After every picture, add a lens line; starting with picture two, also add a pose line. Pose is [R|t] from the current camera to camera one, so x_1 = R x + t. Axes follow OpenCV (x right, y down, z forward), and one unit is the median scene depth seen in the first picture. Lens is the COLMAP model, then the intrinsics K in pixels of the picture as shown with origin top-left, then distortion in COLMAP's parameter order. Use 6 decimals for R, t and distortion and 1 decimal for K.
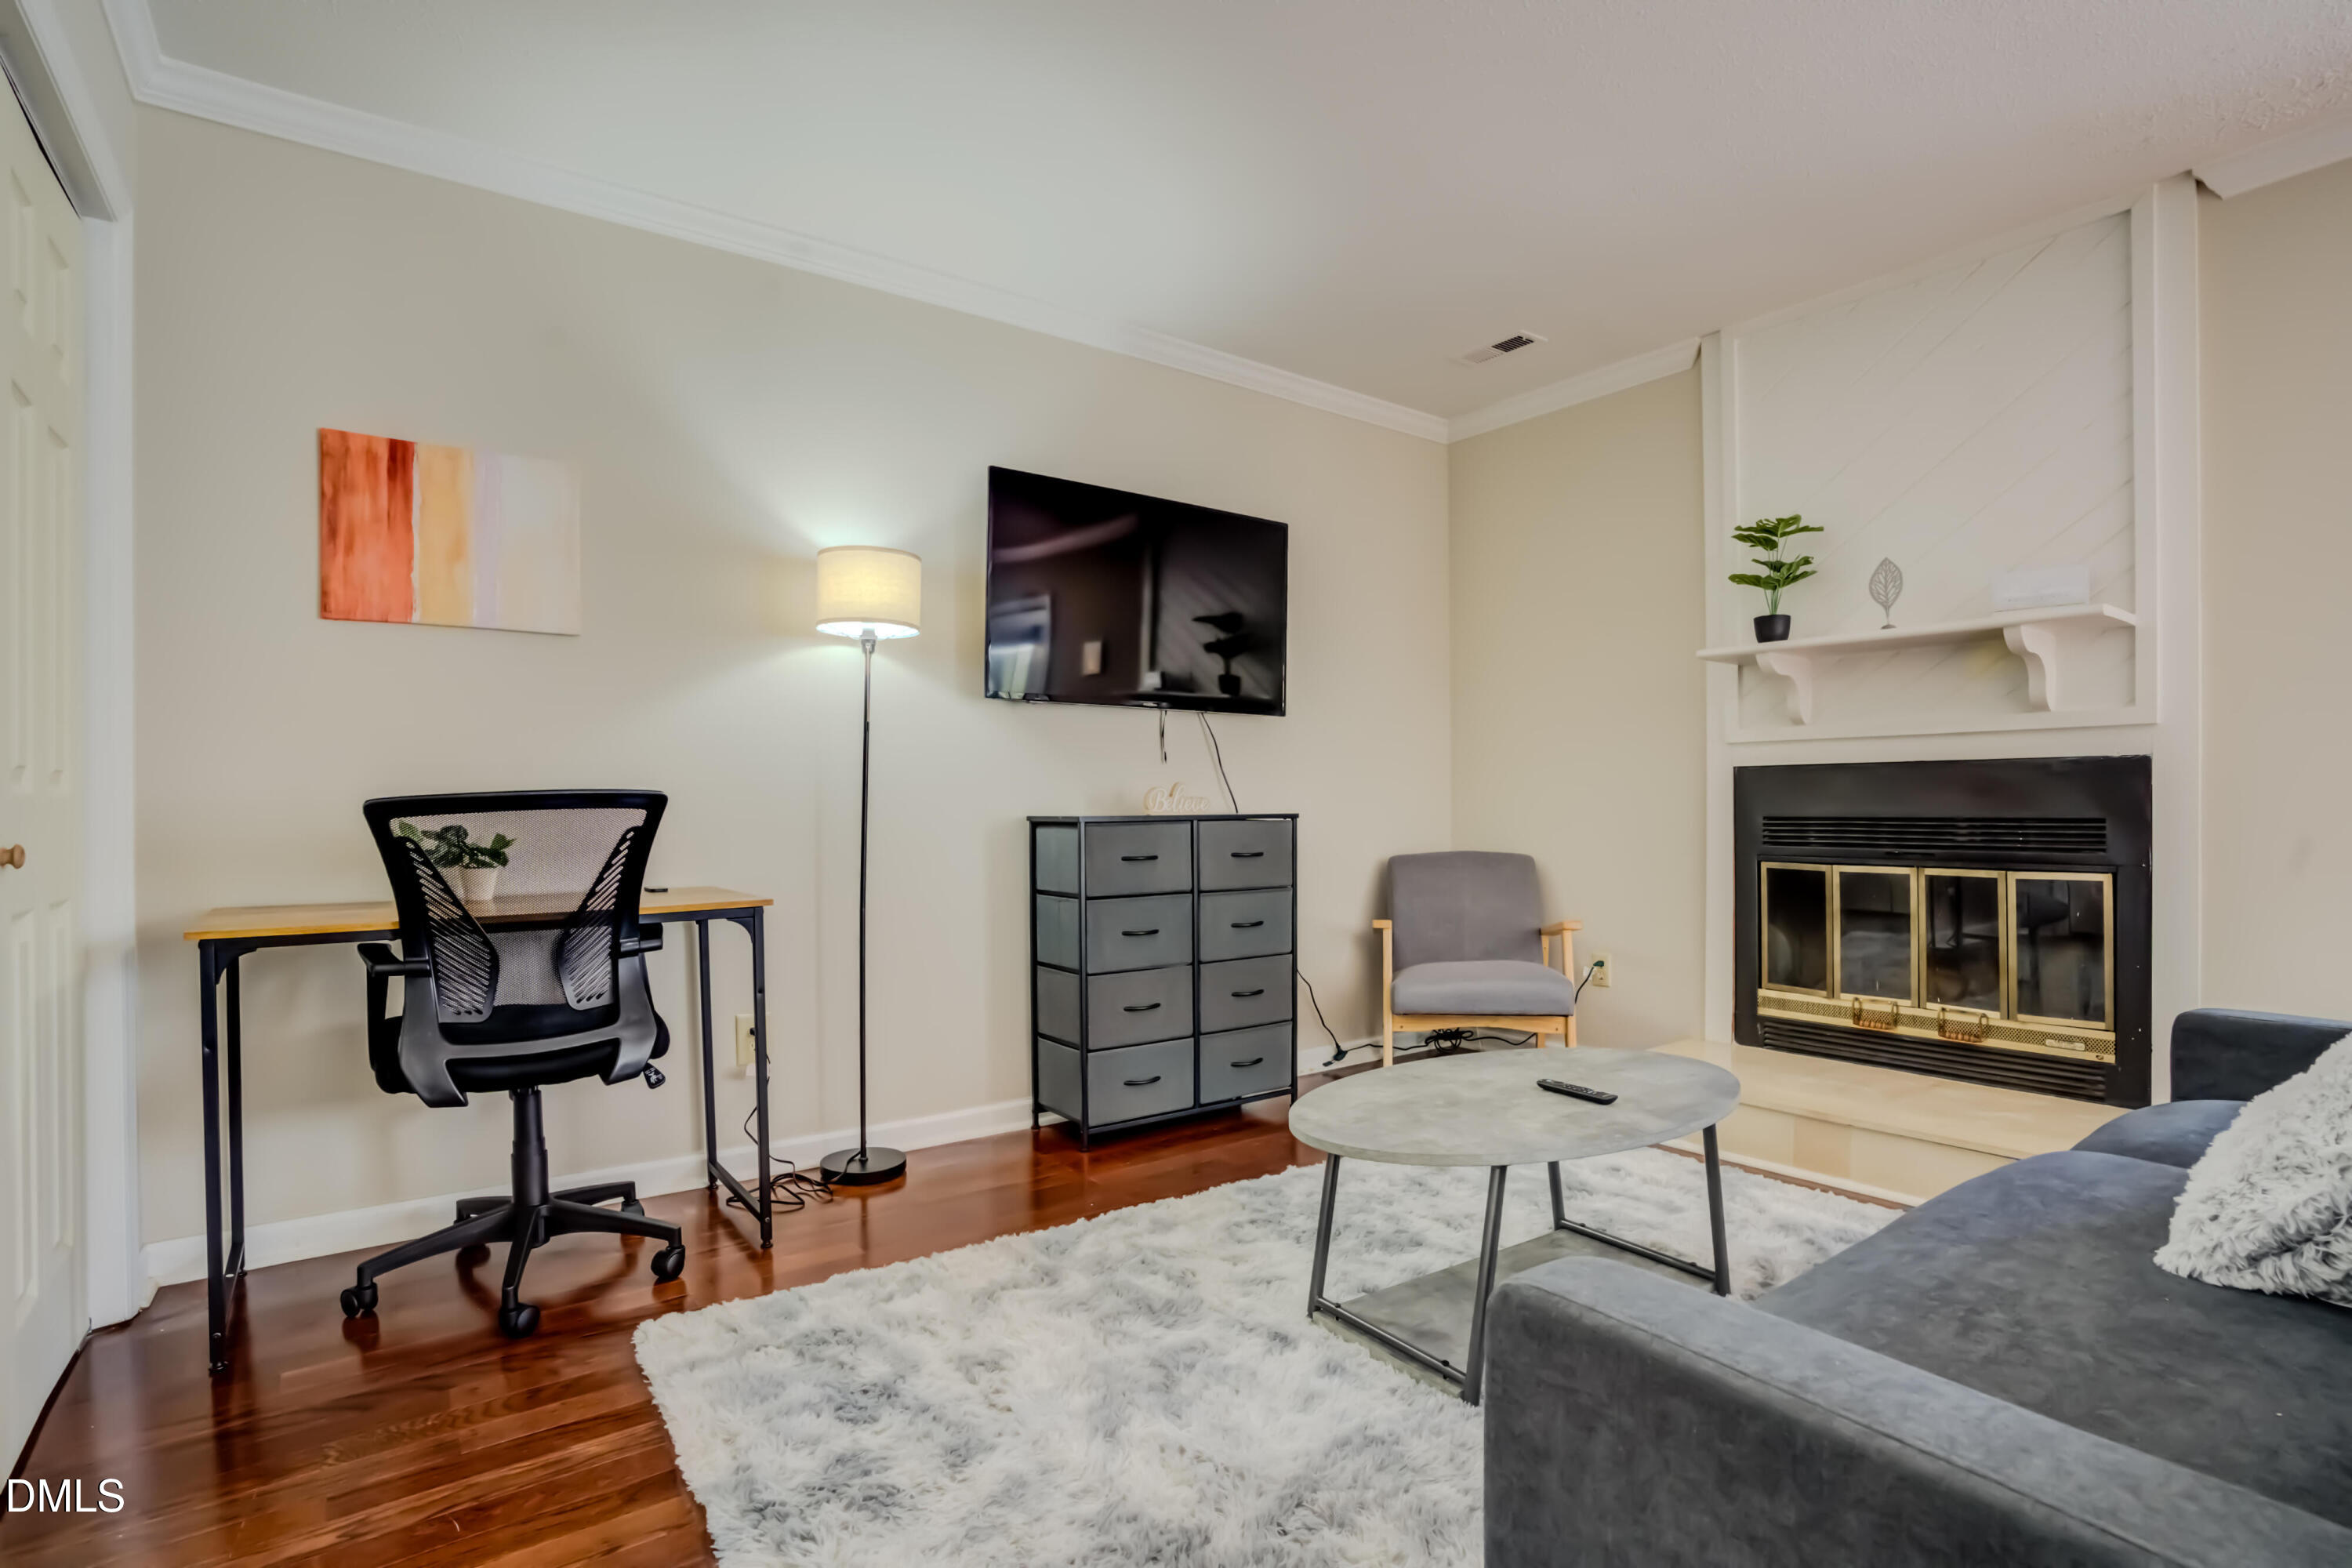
lens RADIAL K [[1128.3, 0, 1176.0], [0, 1128.3, 784.0], [0, 0, 1]] dist [-0.069457, 0.030330]
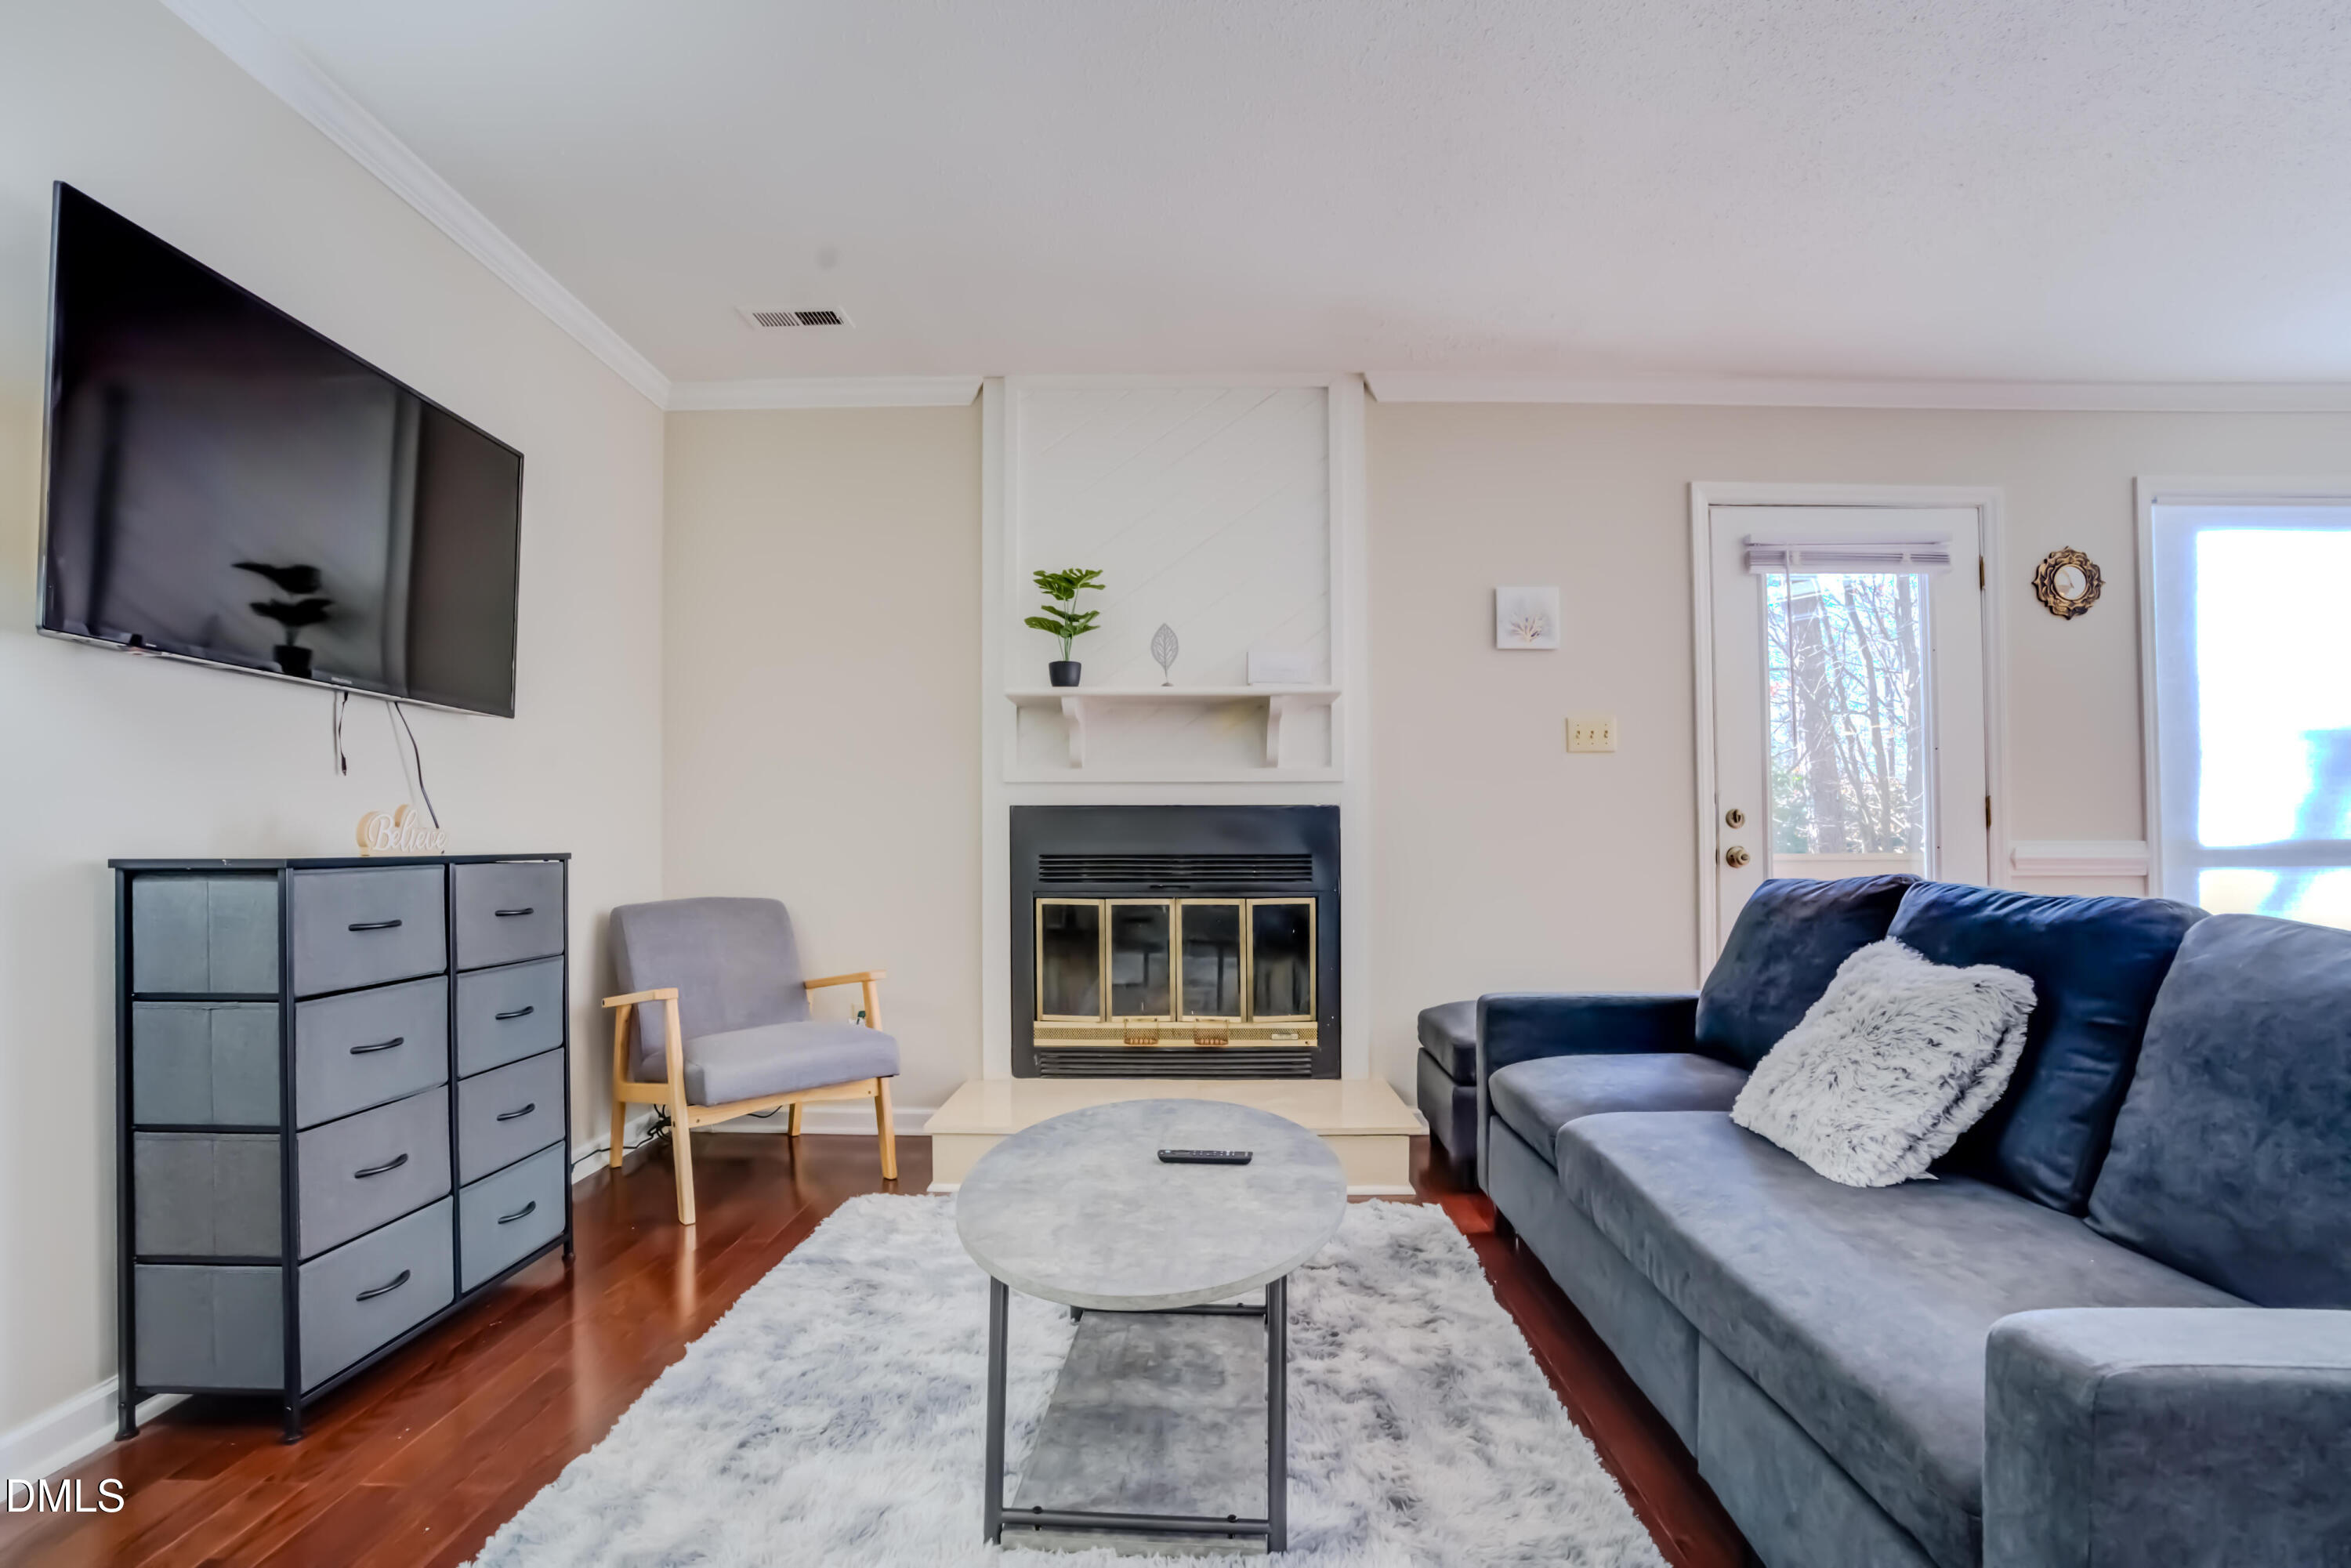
lens RADIAL K [[1106.4, 0, 1148.8], [0, 1106.4, 820.0], [0, 0, 1]] dist [-0.068750, 0.028197]
pose [[0.615131, 0.018710, 0.788203, -0.240014], [-0.015404, 0.999813, -0.011711, 0.008263], [-0.788274, -0.004938, 0.615304, 0.306920]]
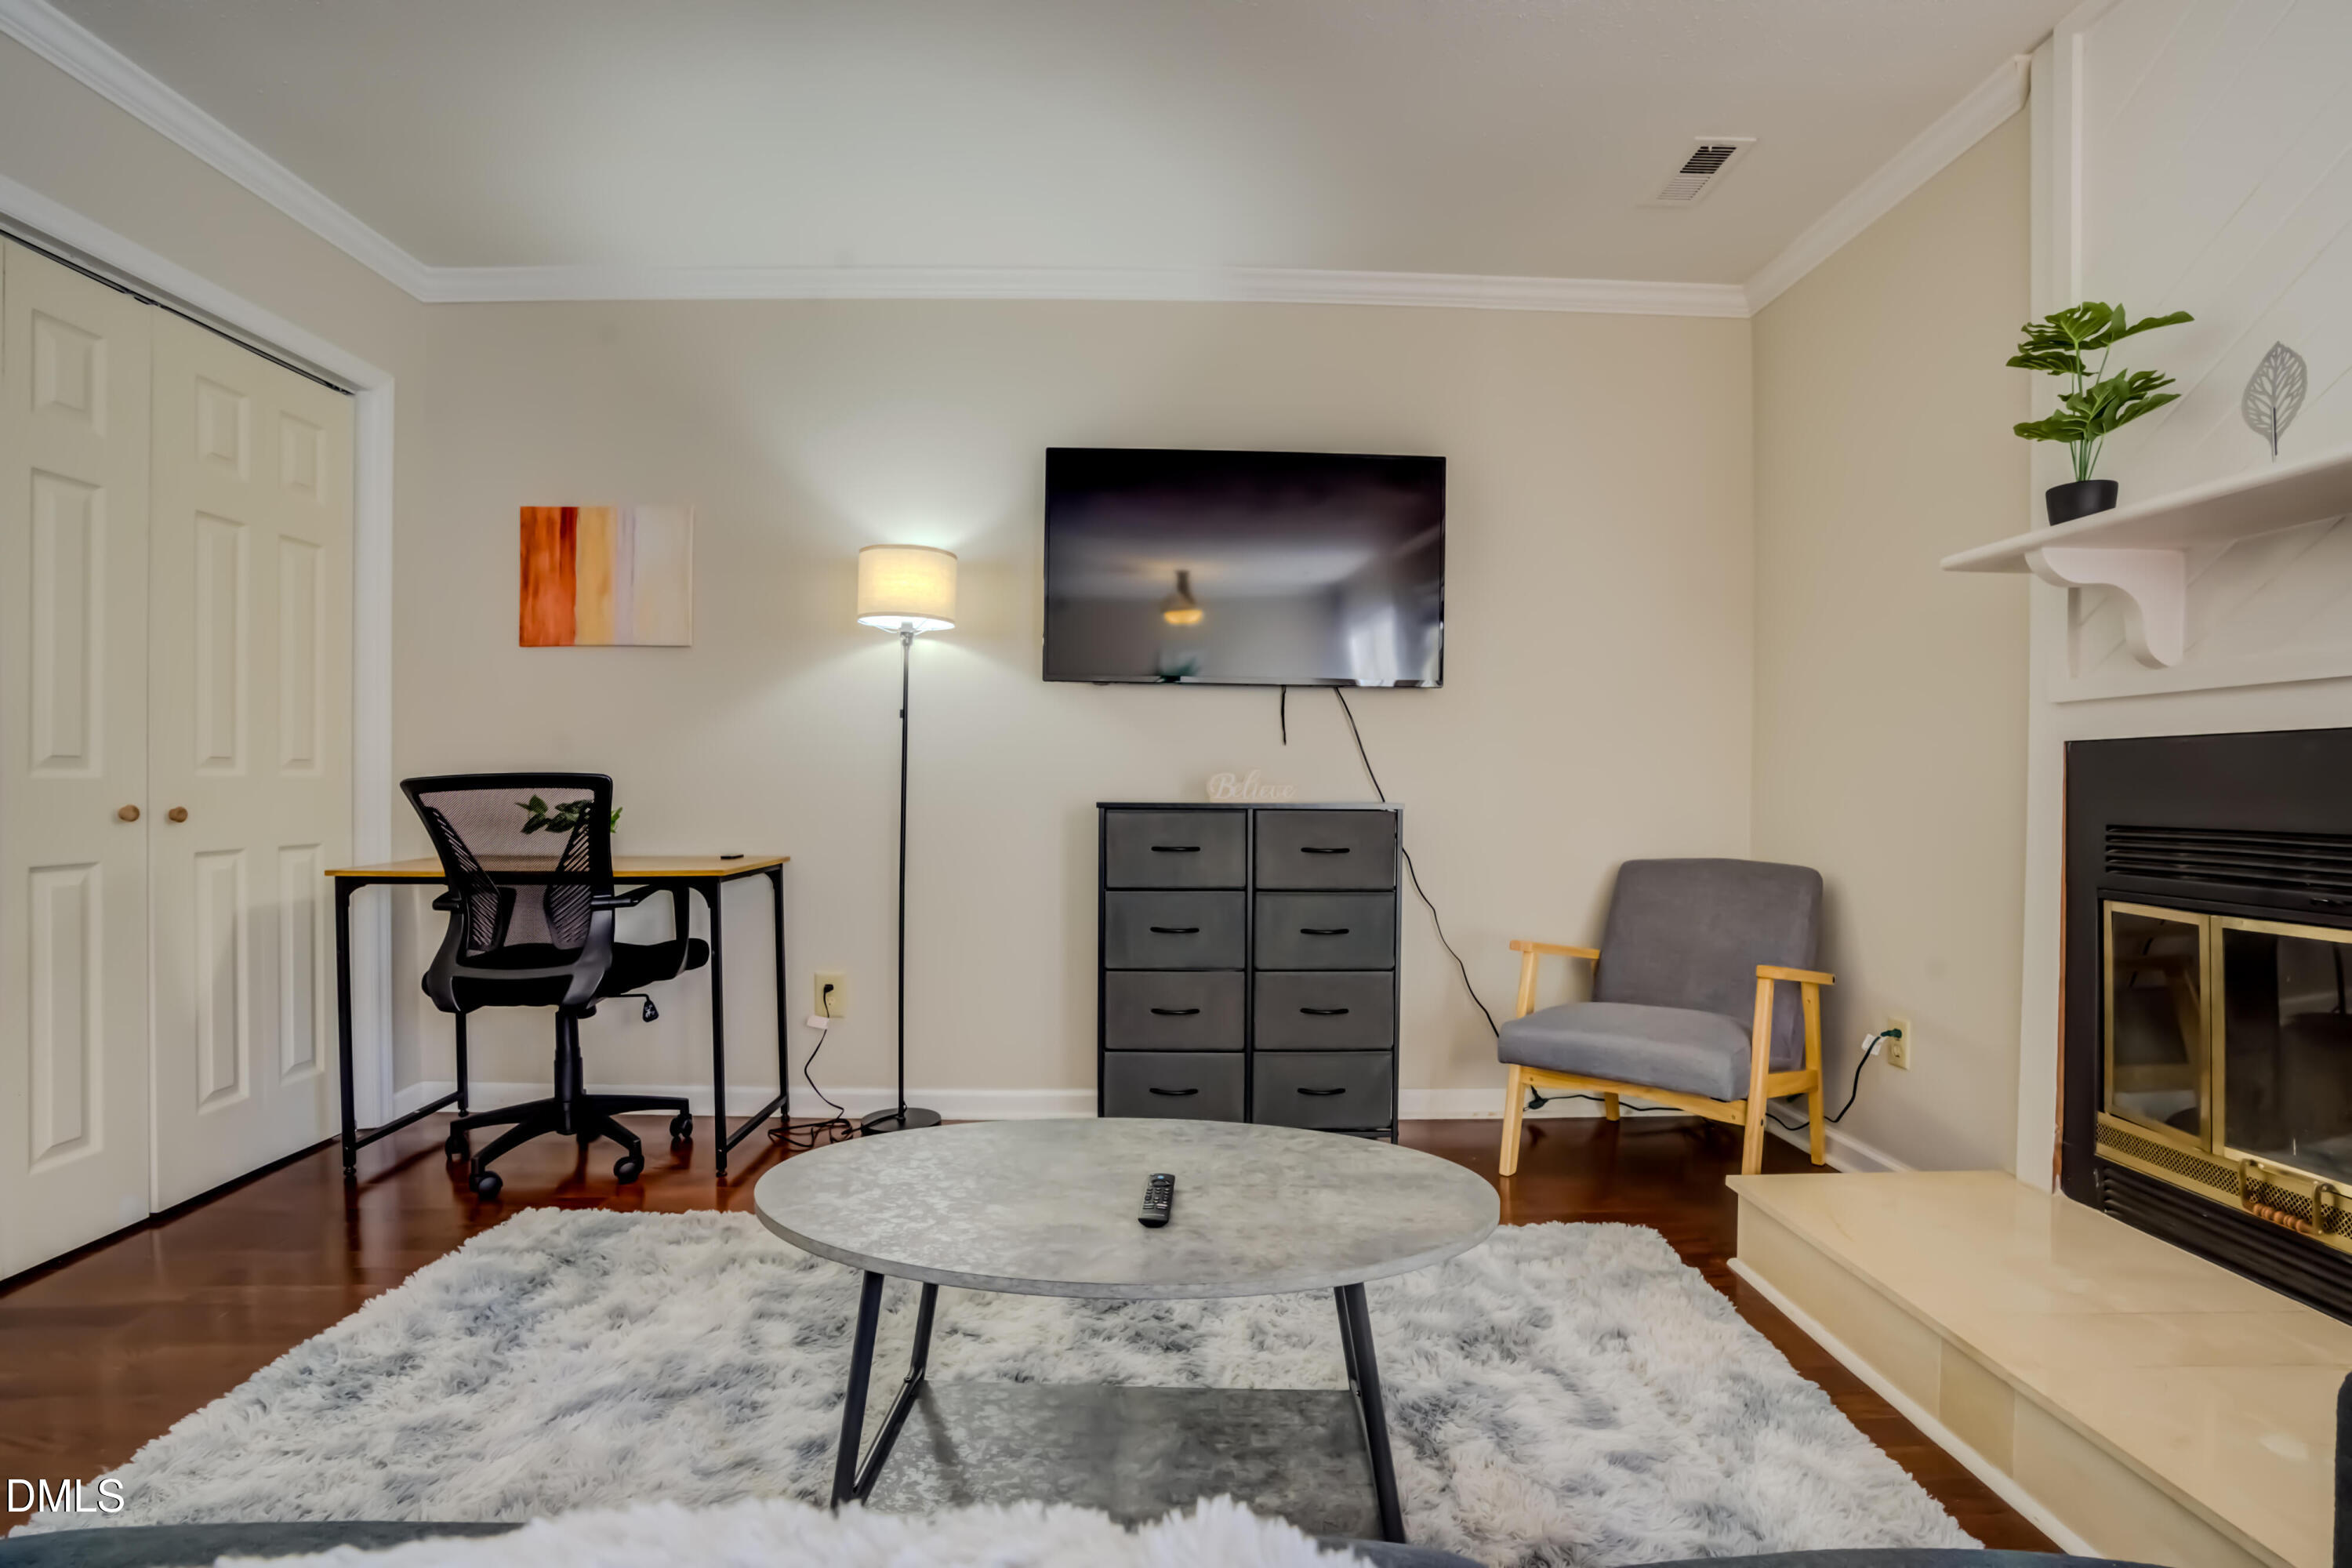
lens RADIAL K [[1075.9, 0, 1176.0], [0, 1075.9, 784.0], [0, 0, 1]] dist [-0.060073, 0.012411]
pose [[0.821889, 0.009214, -0.569574, 0.470604], [-0.000755, 0.999886, 0.015086, -0.000341], [0.569648, -0.011968, 0.821802, 0.283246]]
